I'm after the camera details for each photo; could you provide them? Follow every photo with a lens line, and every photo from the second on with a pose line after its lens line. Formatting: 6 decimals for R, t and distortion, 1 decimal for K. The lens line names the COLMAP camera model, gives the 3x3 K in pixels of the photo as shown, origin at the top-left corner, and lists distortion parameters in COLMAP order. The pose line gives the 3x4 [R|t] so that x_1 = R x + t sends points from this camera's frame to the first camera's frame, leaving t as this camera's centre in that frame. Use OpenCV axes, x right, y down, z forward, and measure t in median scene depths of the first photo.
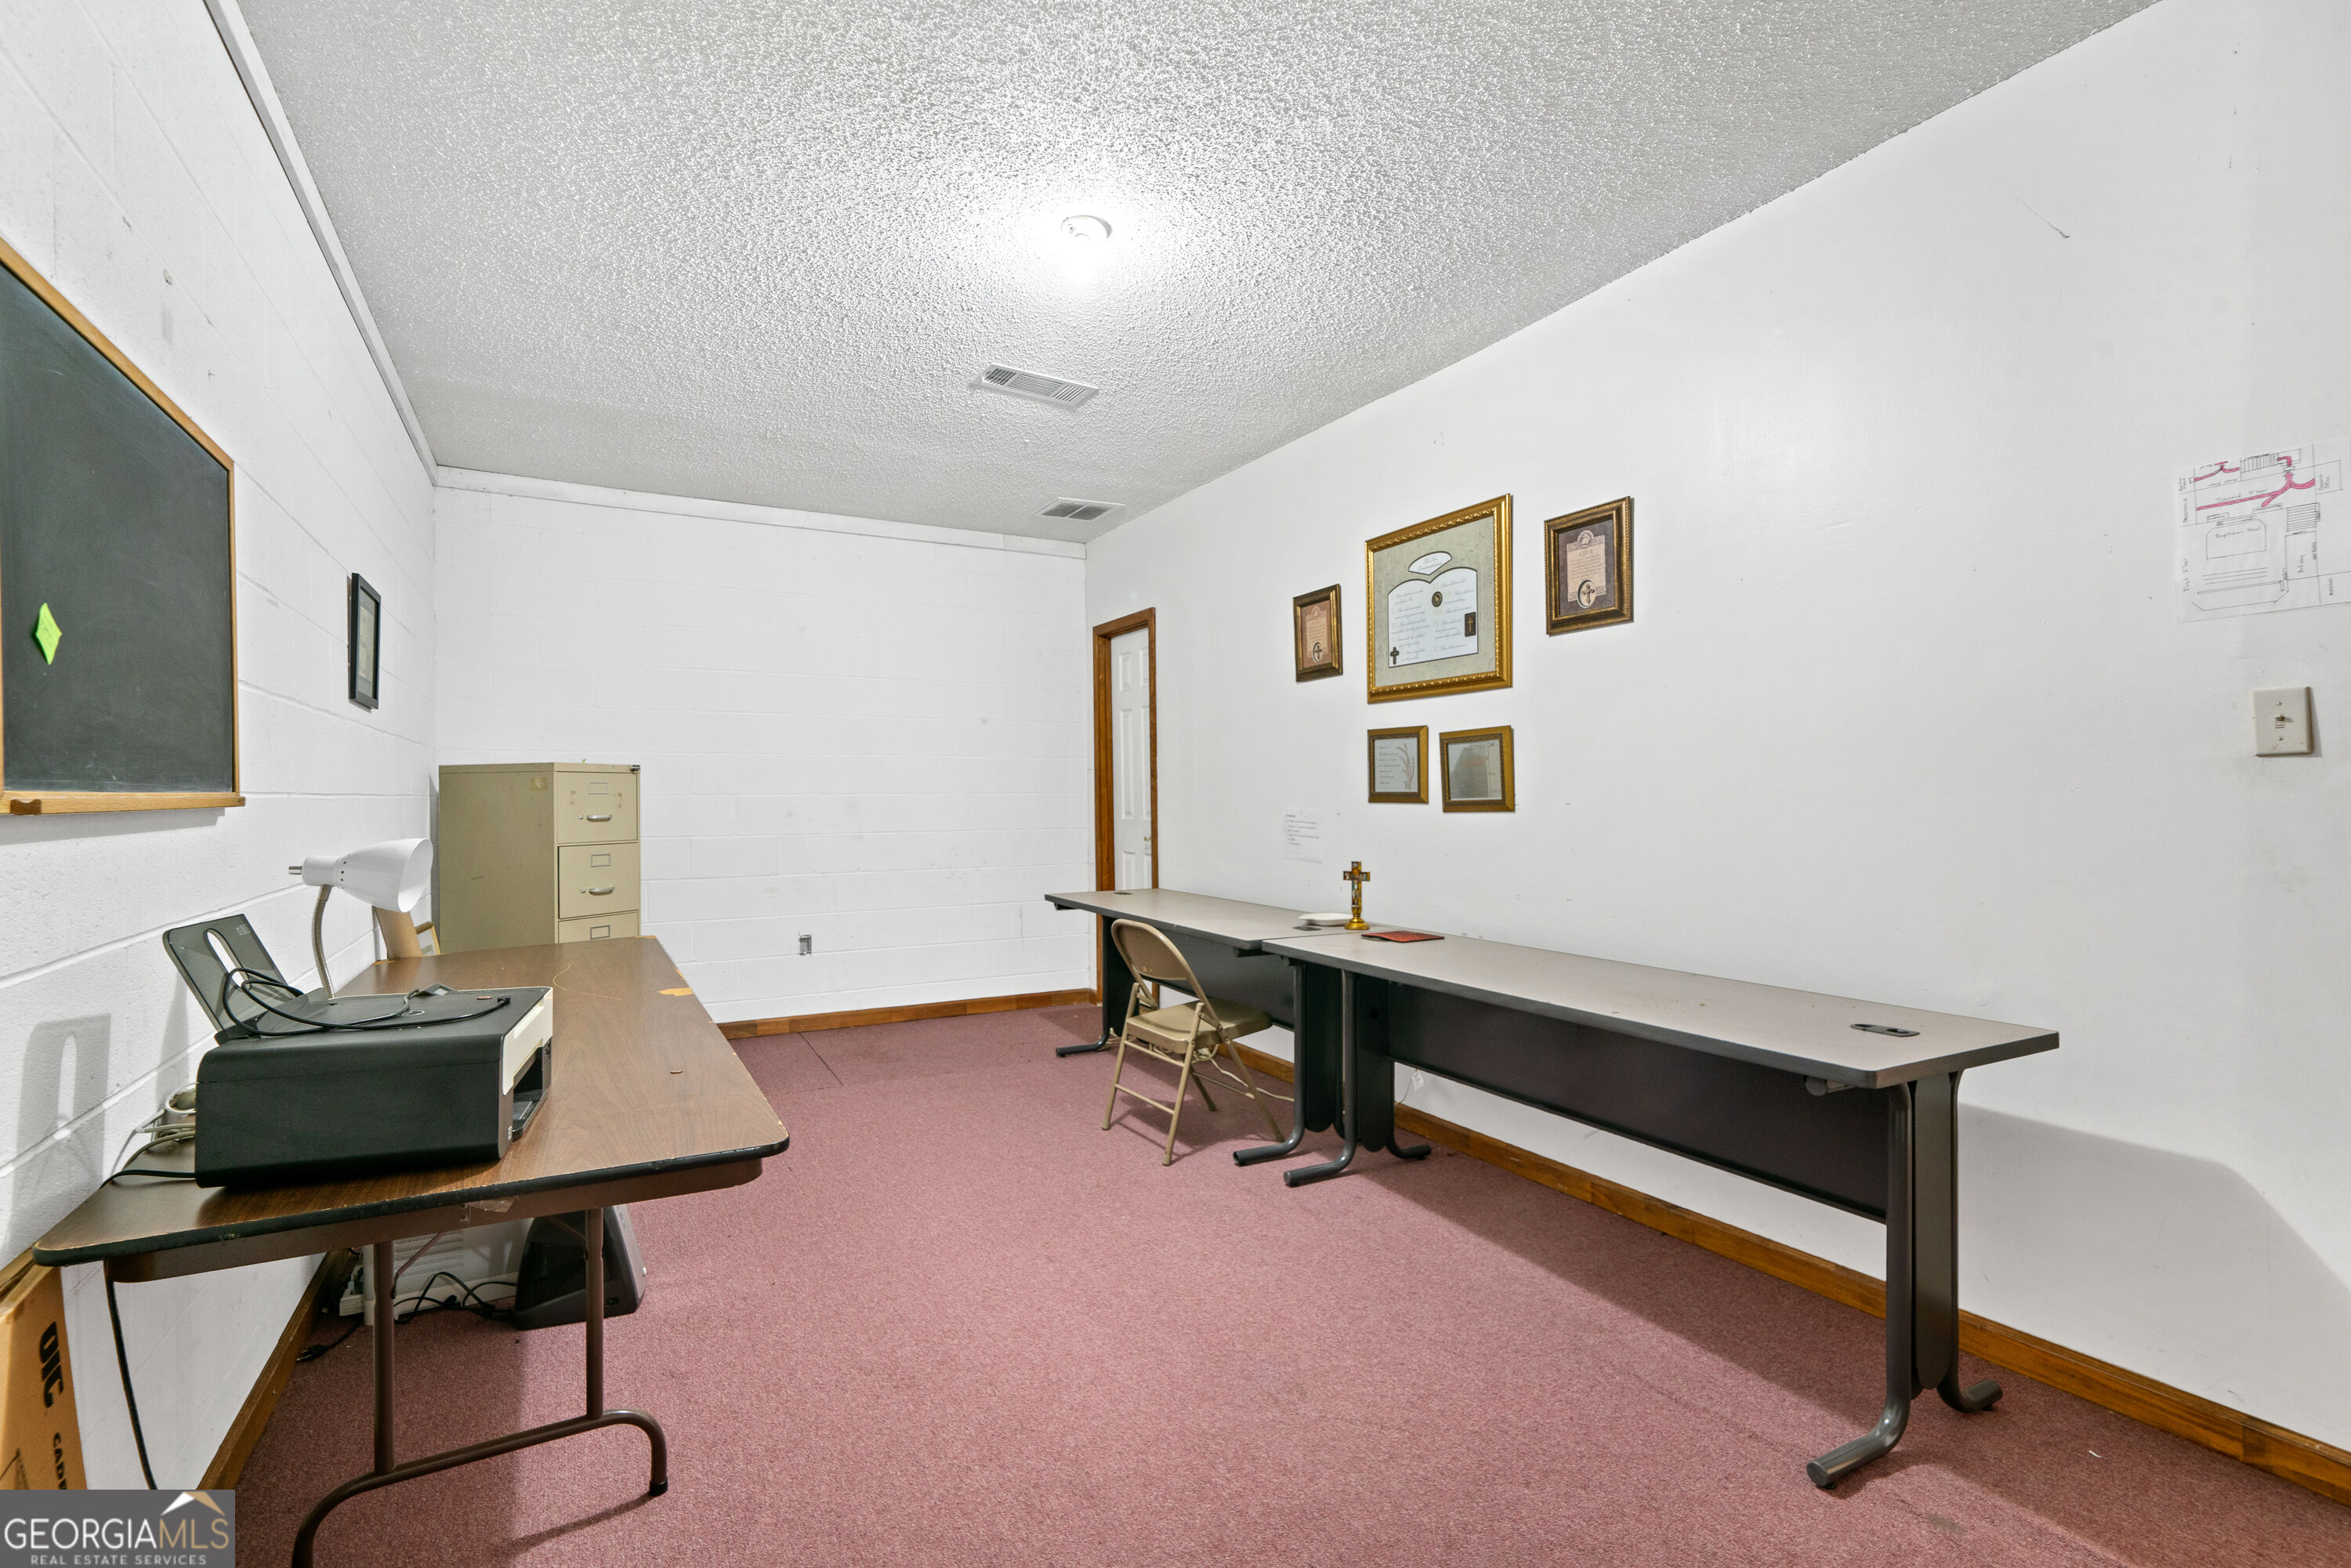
lens RADIAL K [[1062.3, 0, 1171.9], [0, 1062.3, 778.3], [0, 0, 1]] dist [-0.000935, -0.000326]
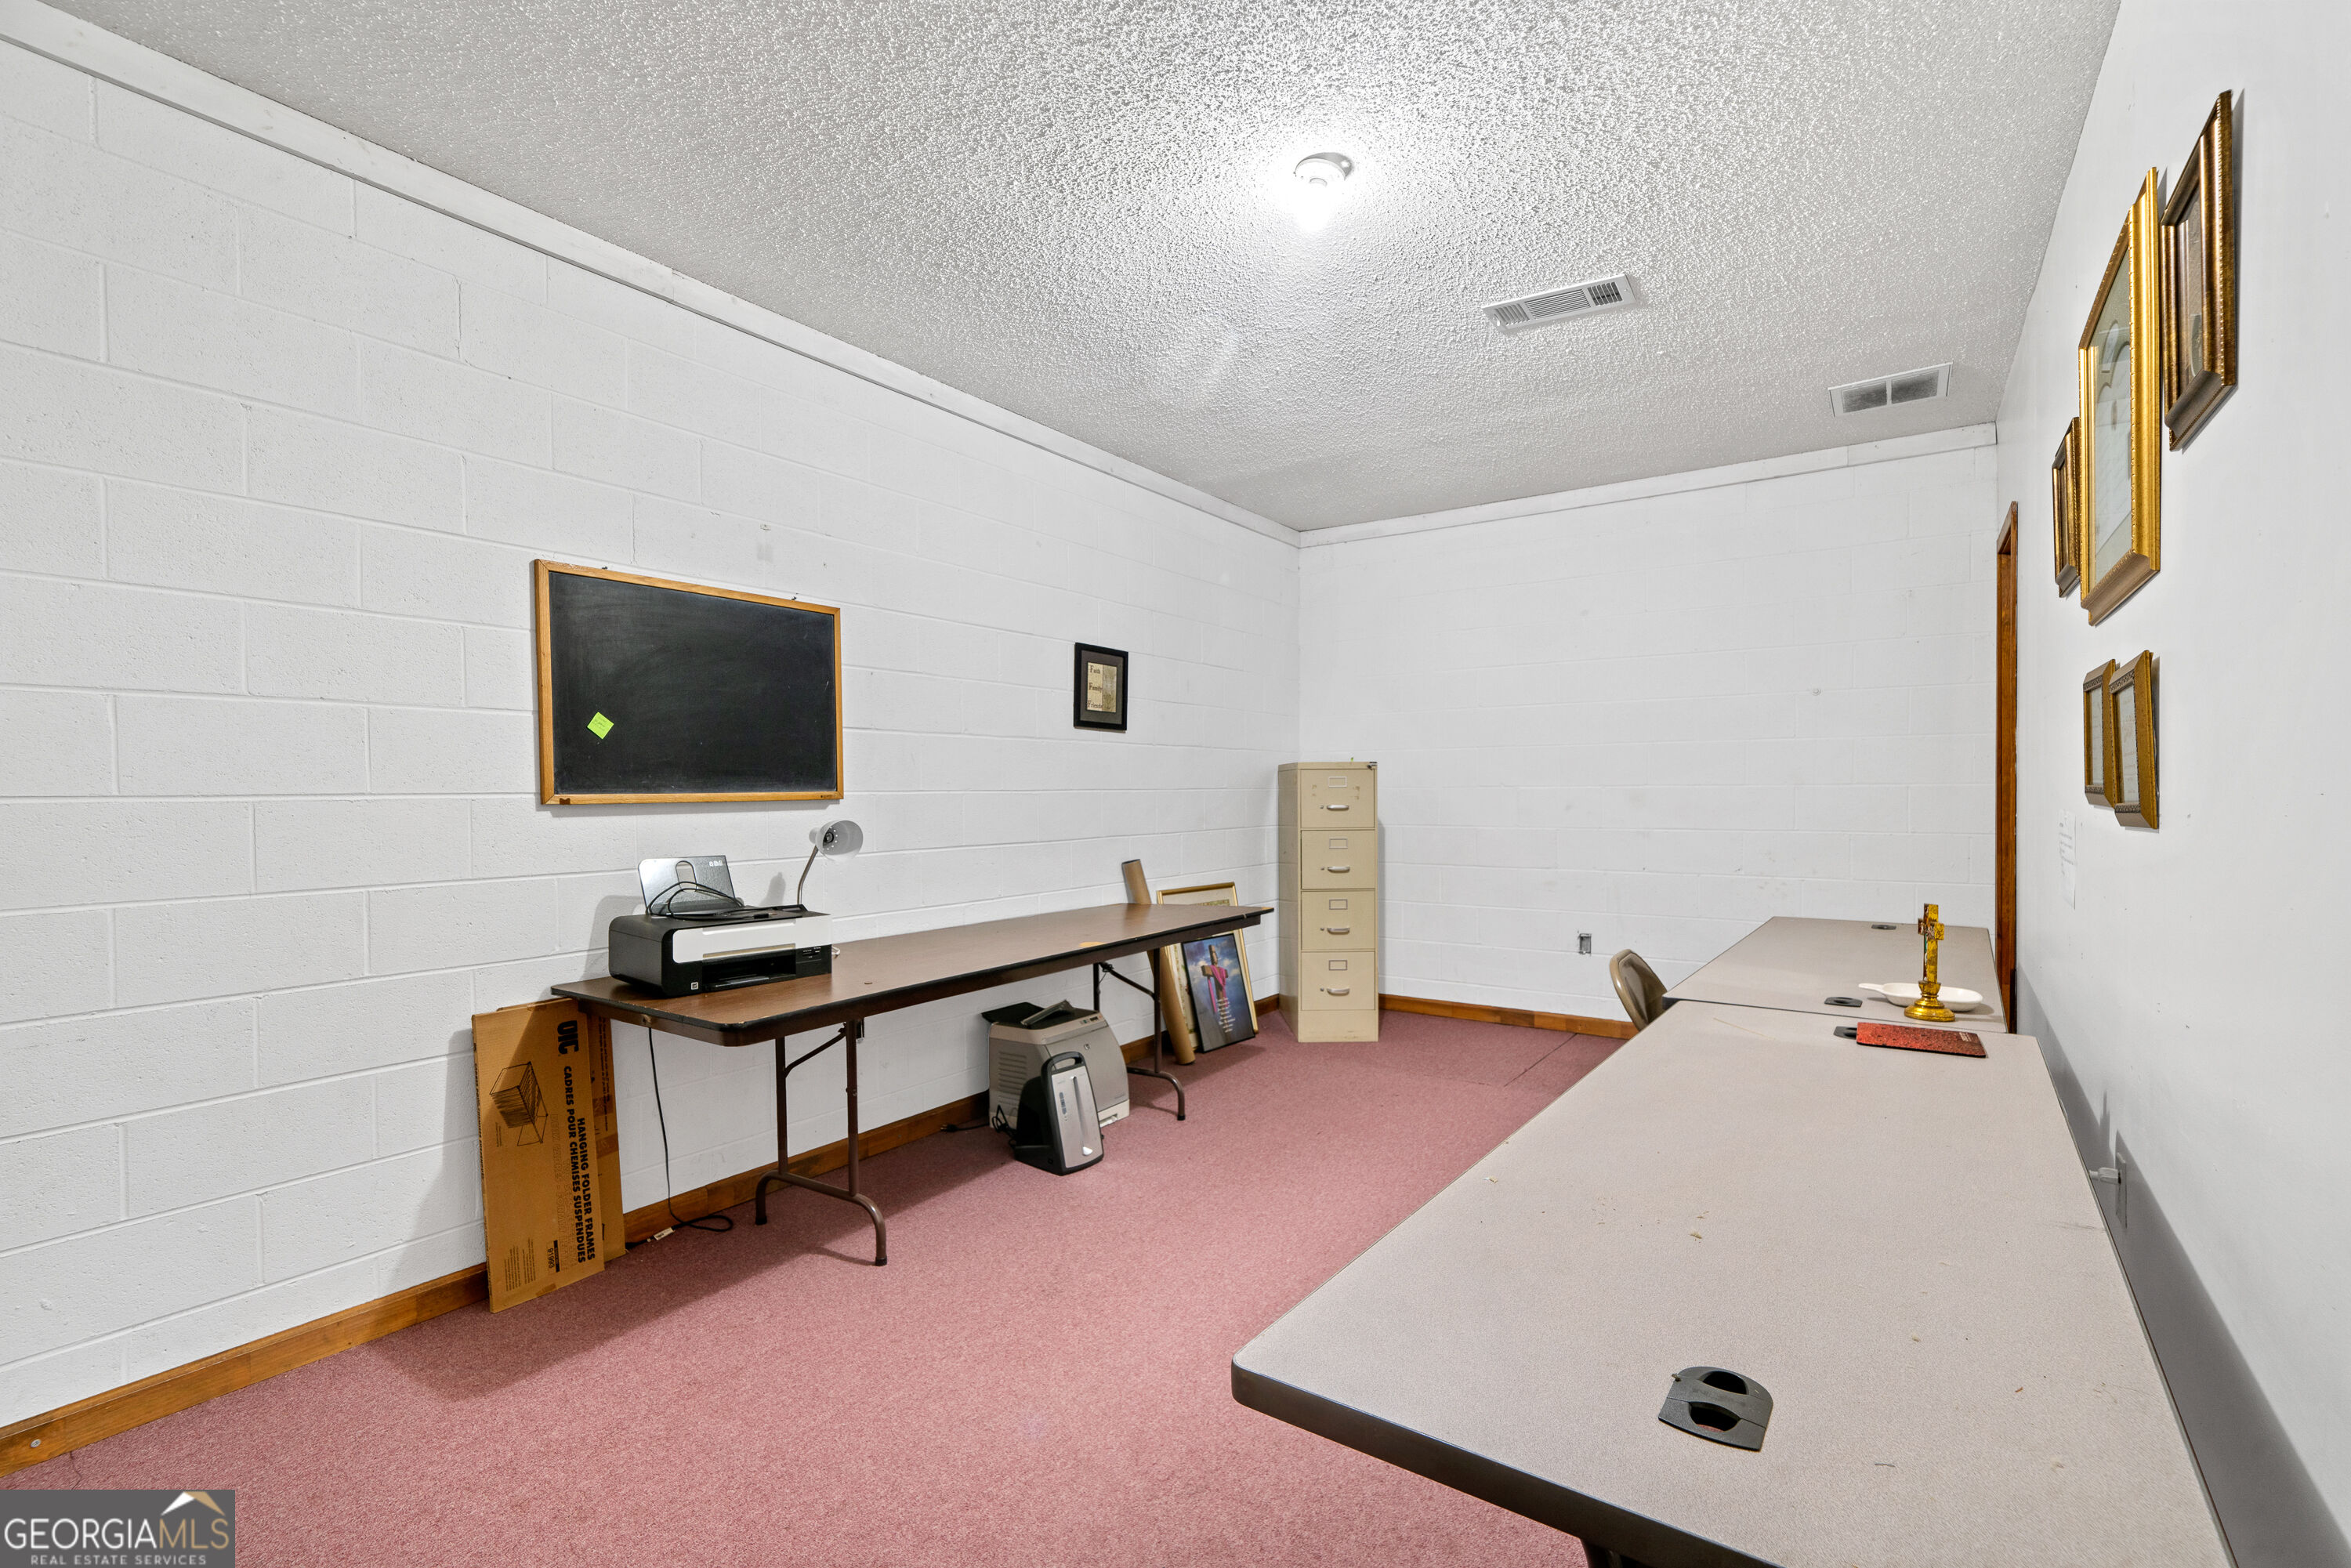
lens RADIAL K [[1071.3, 0, 1175.5], [0, 1071.3, 784.0], [0, 0, 1]] dist [0.001427, 0.000064]
pose [[0.445721, -0.001694, -0.895170, 0.466334], [0.018497, 0.999802, 0.007318, -0.001171], [0.894981, -0.019820, 0.445665, 0.319680]]
